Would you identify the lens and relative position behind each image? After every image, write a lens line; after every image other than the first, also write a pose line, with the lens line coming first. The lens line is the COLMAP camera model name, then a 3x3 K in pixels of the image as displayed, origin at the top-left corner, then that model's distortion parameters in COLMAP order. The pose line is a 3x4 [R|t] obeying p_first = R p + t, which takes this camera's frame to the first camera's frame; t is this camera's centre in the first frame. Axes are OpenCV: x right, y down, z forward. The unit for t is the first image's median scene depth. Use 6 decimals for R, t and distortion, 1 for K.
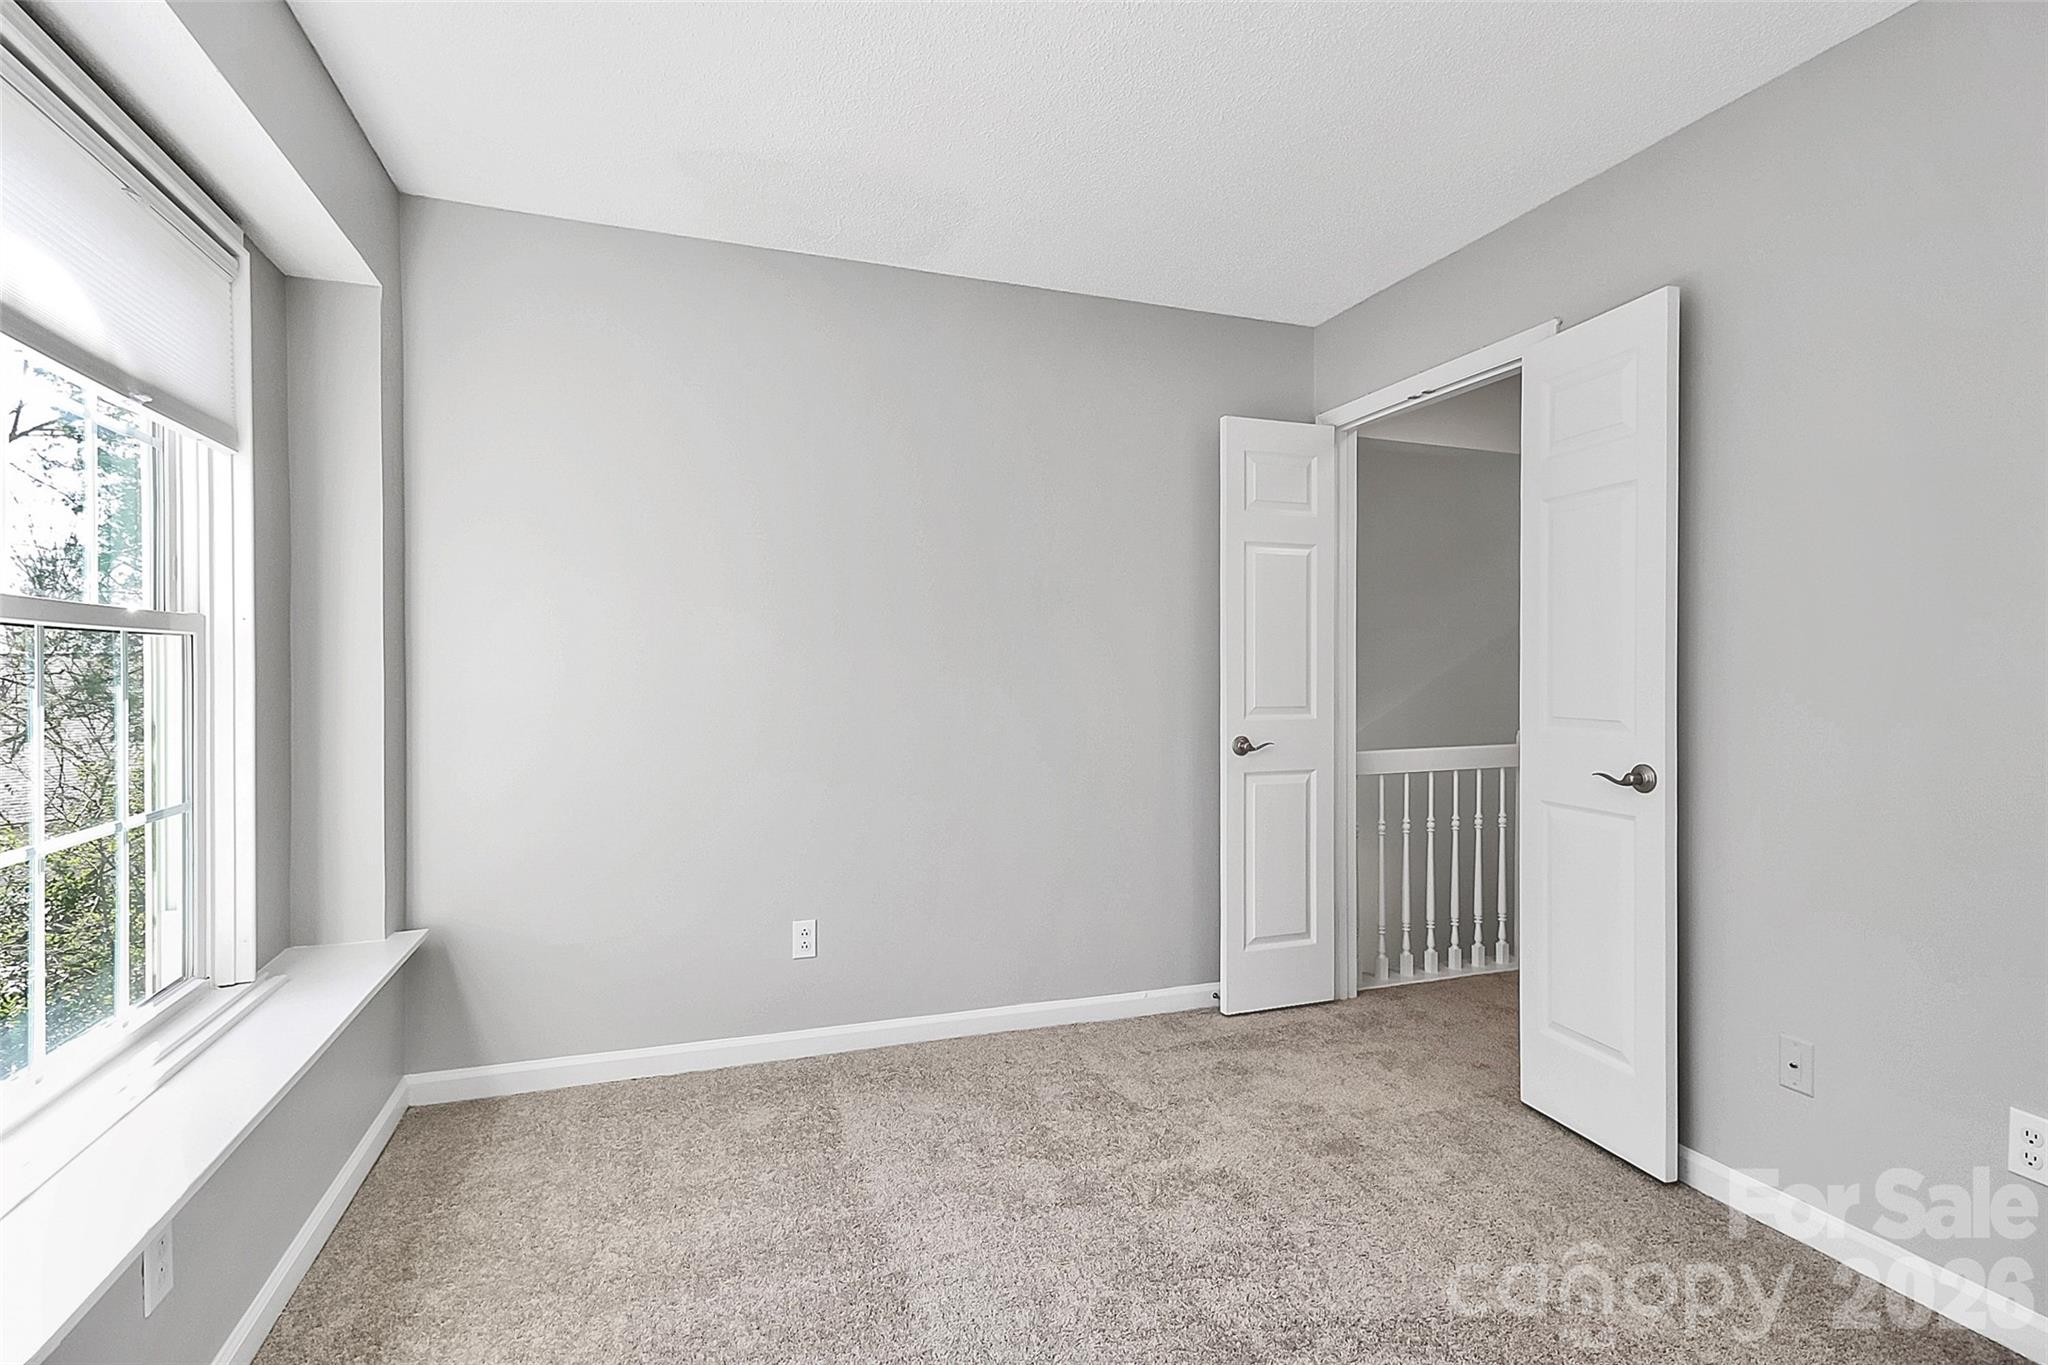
lens RADIAL K [[967.5, 0, 1019.7], [0, 967.5, 680.5], [0, 0, 1]] dist [0.017841, -0.012416]
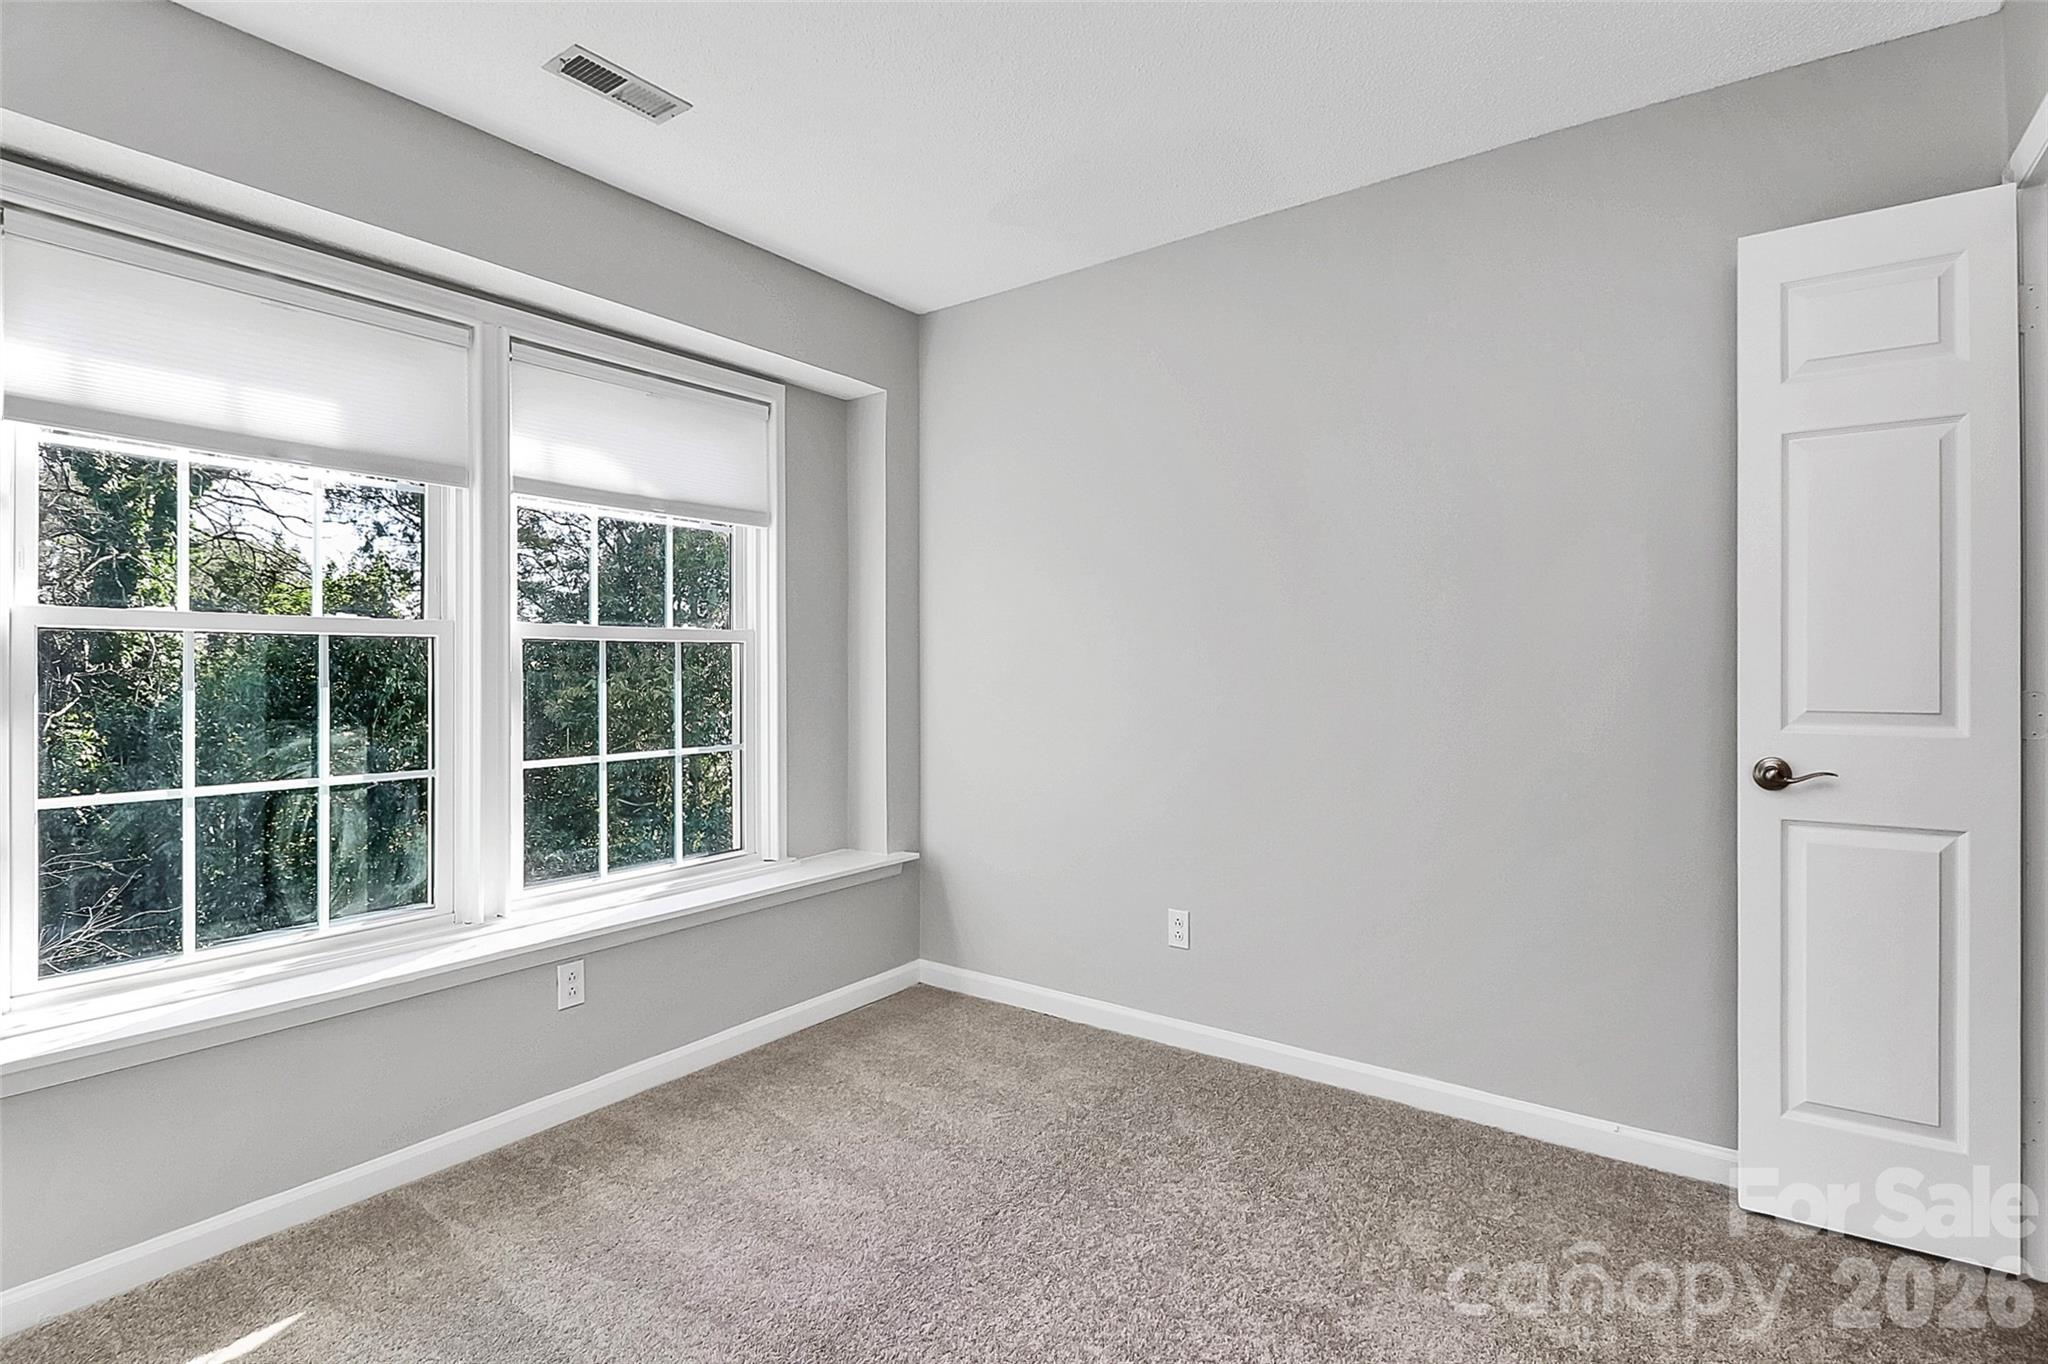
lens RADIAL K [[973.6, 0, 1021.7], [0, 973.6, 672.7], [0, 0, 1]] dist [0.016371, -0.013990]
pose [[0.569208, -0.001992, -0.822191, 0.512166], [0.003729, 0.999993, 0.000159, 0.002275], [0.822185, -0.003156, 0.569212, 0.296727]]
